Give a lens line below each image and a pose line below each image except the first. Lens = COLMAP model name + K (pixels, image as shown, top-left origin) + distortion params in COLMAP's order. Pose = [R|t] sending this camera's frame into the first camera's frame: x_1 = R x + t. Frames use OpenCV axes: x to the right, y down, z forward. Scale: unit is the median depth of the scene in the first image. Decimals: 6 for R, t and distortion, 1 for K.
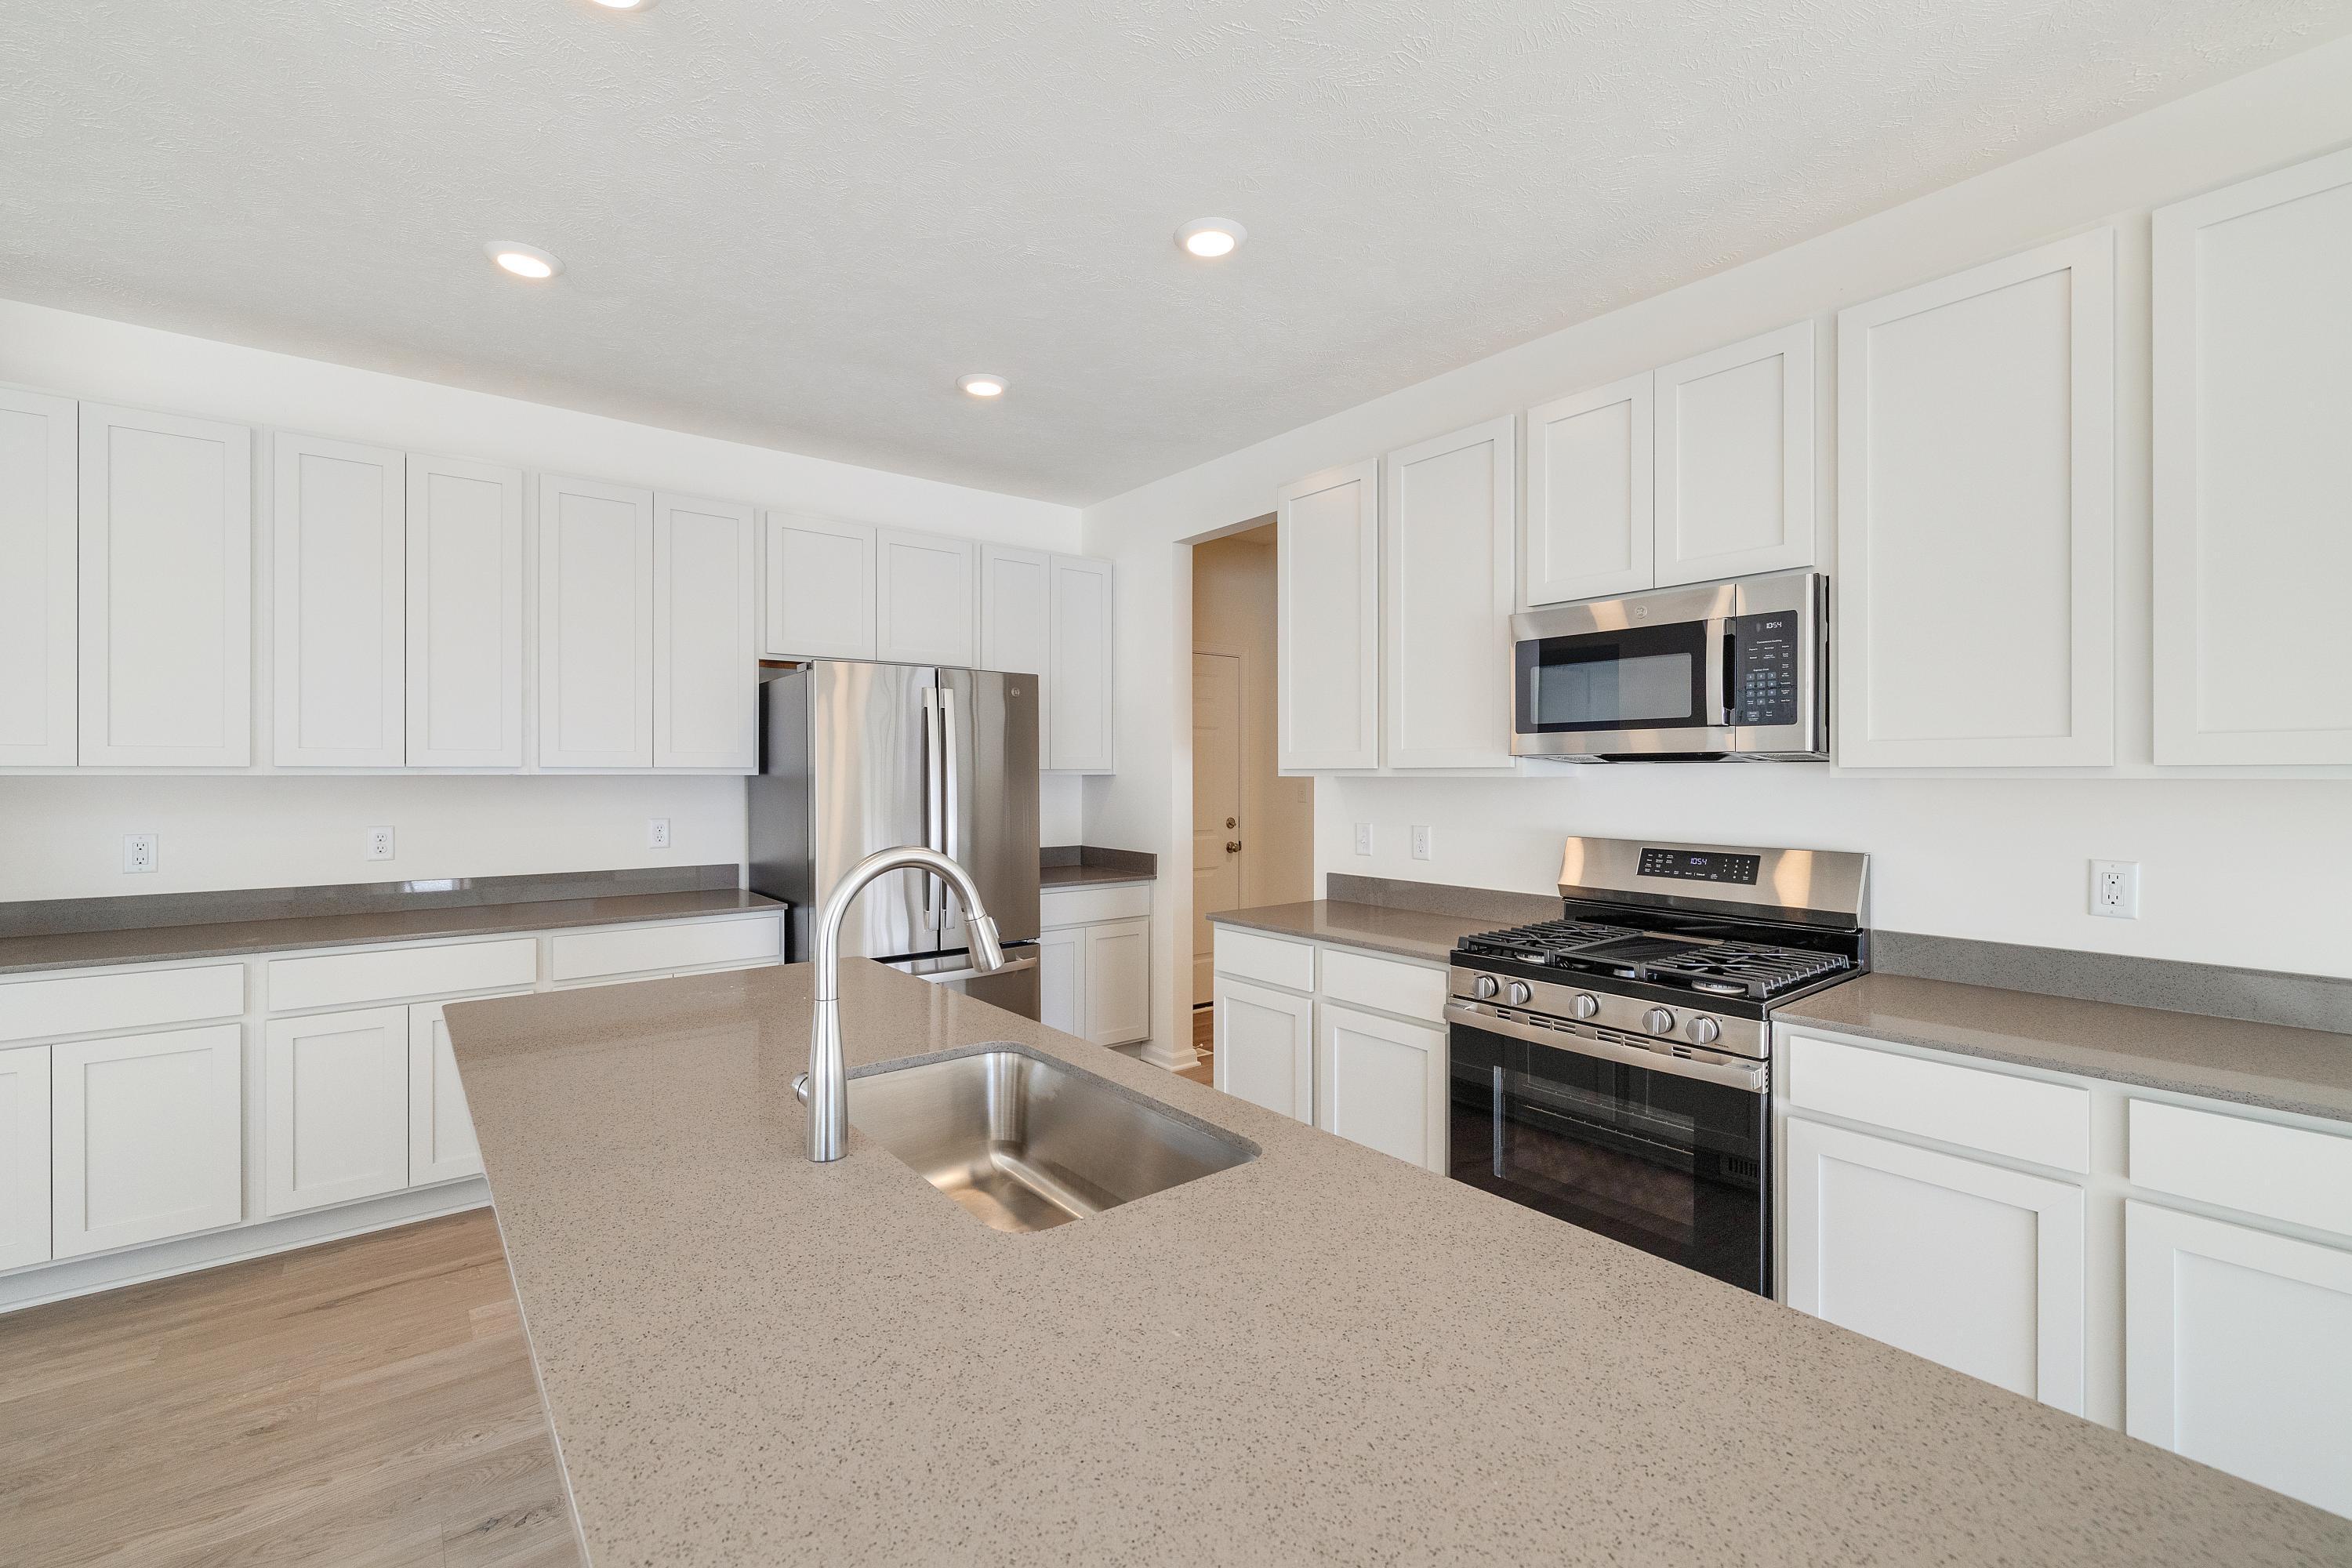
lens RADIAL K [[997.5, 0, 1180.5], [0, 997.5, 783.0], [0, 0, 1]] dist [0.005267, 0.000969]
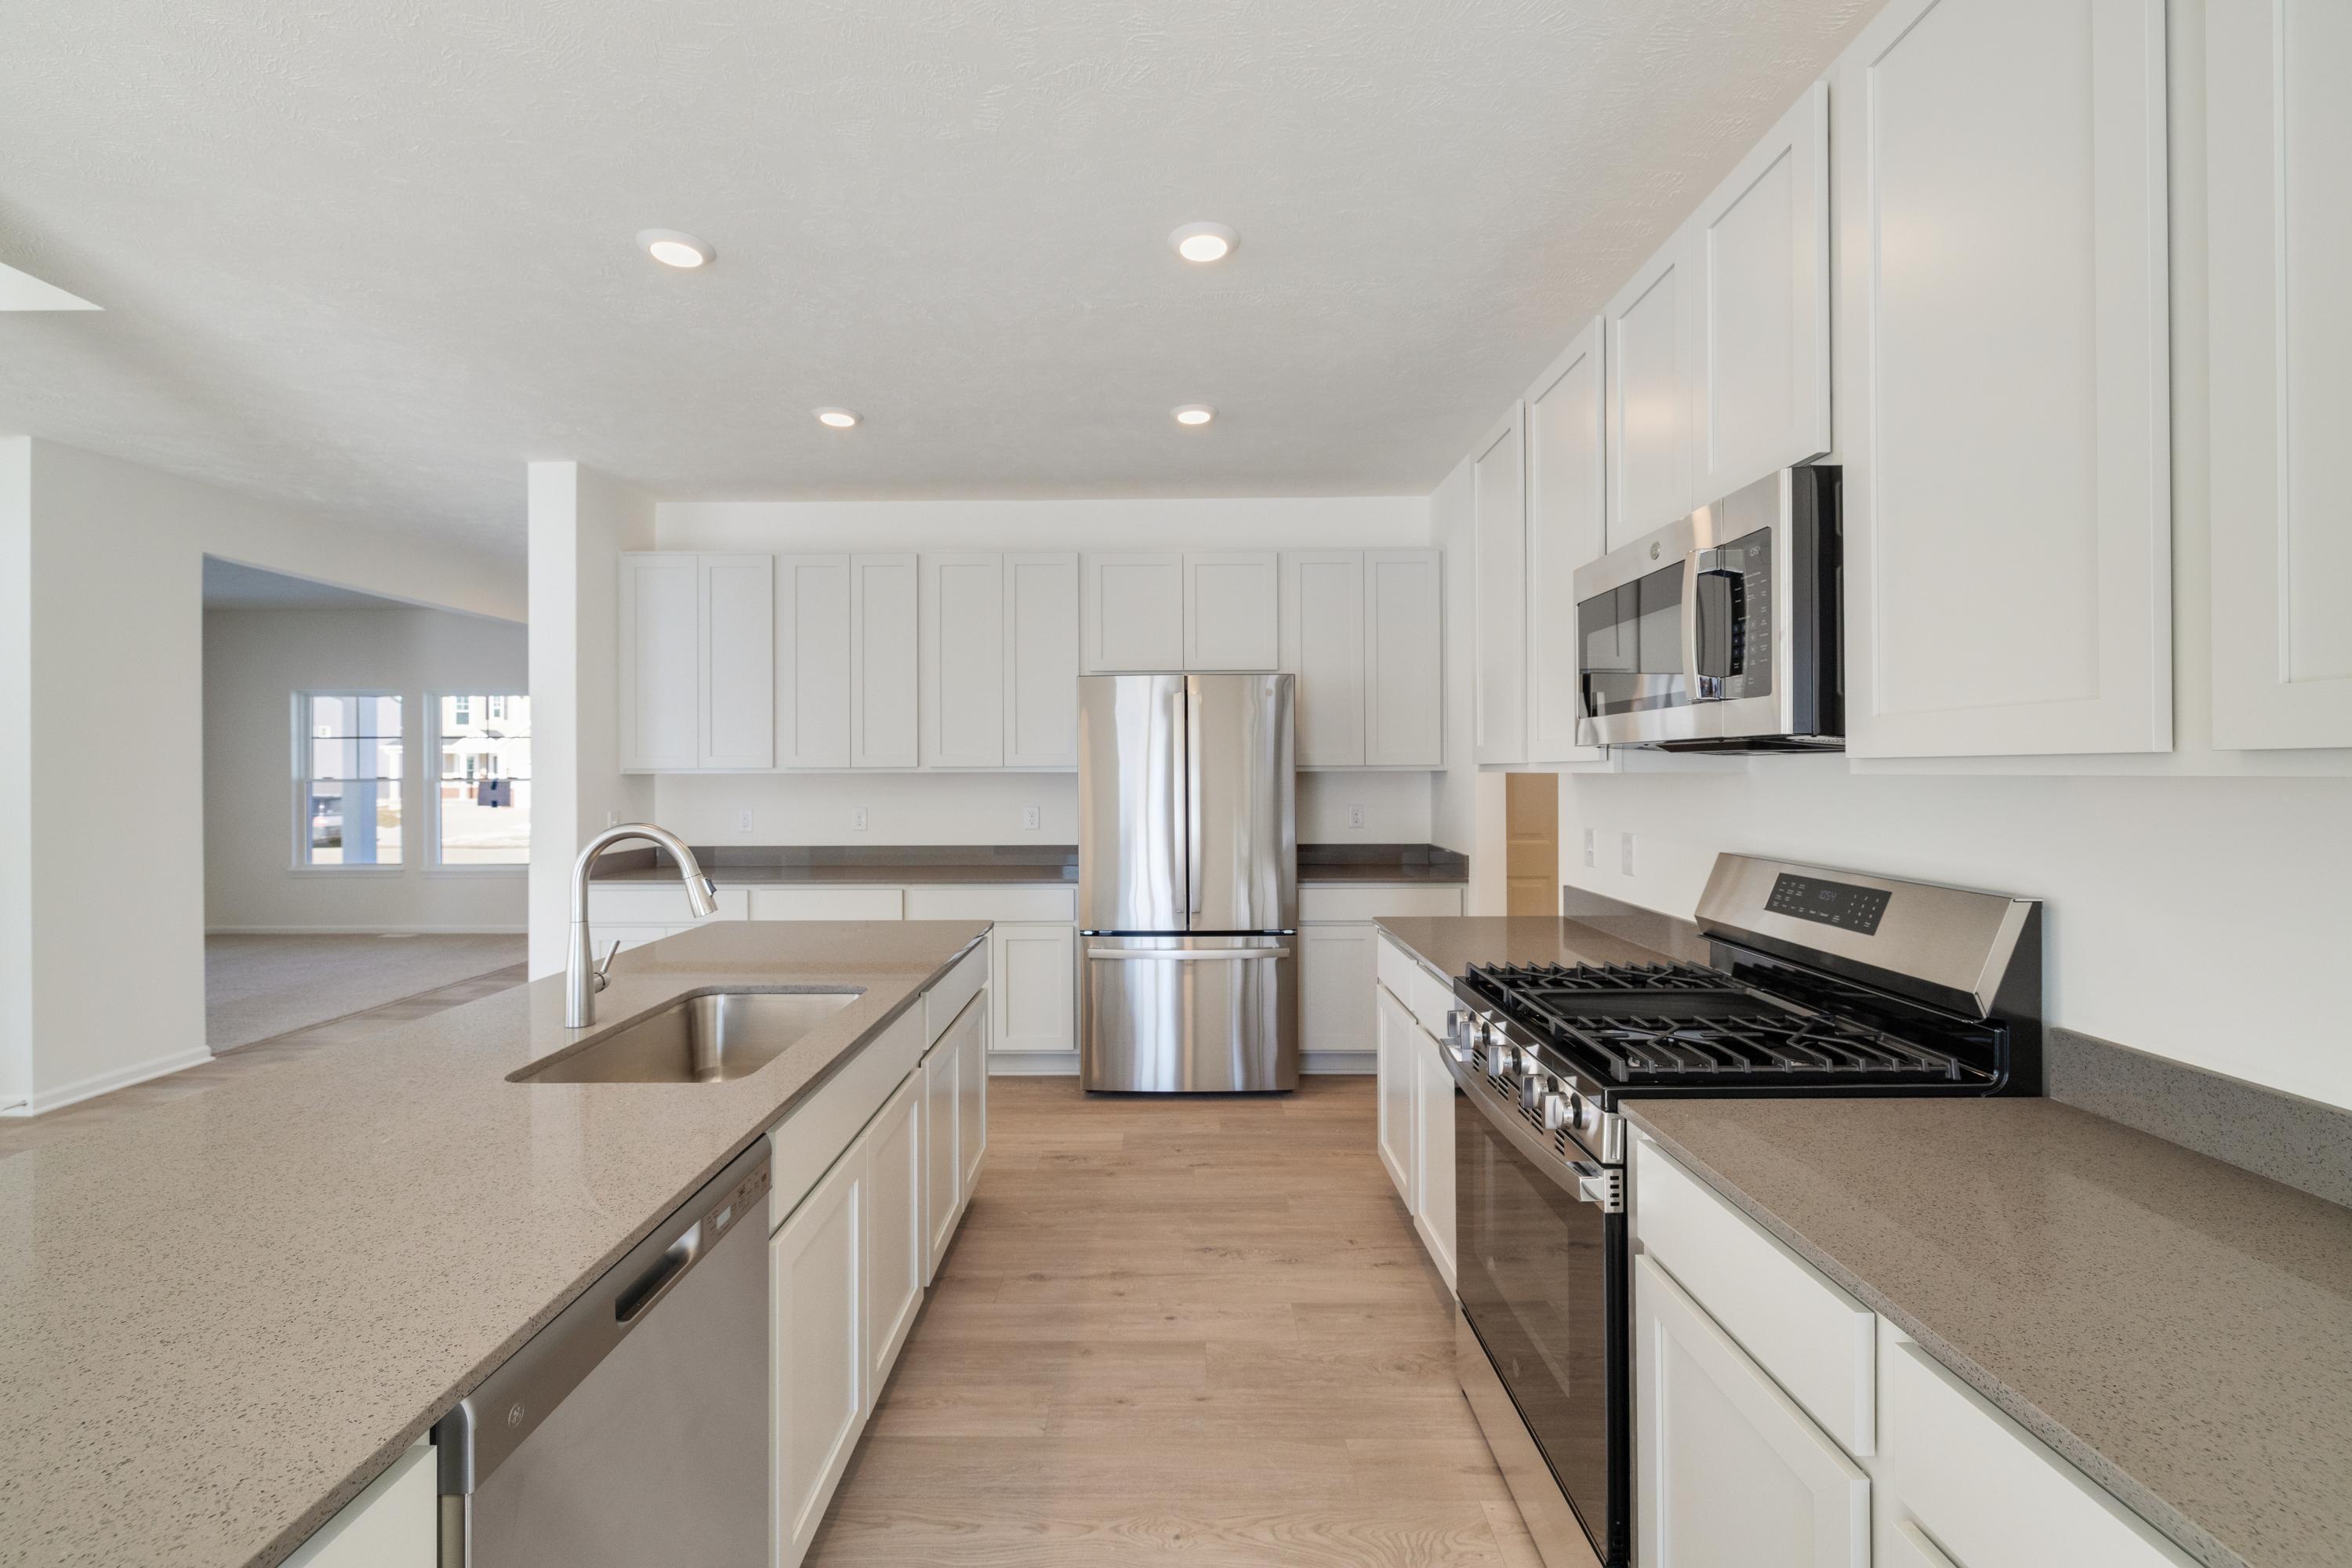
lens RADIAL K [[997.5, 0, 1177.4], [0, 997.5, 772.0], [0, 0, 1]] dist [0.005267, 0.000969]
pose [[0.774034, -0.001234, -0.633143, 0.617769], [-0.005033, 0.999955, -0.008101, 0.001642], [0.633124, 0.009457, 0.773992, 0.191485]]
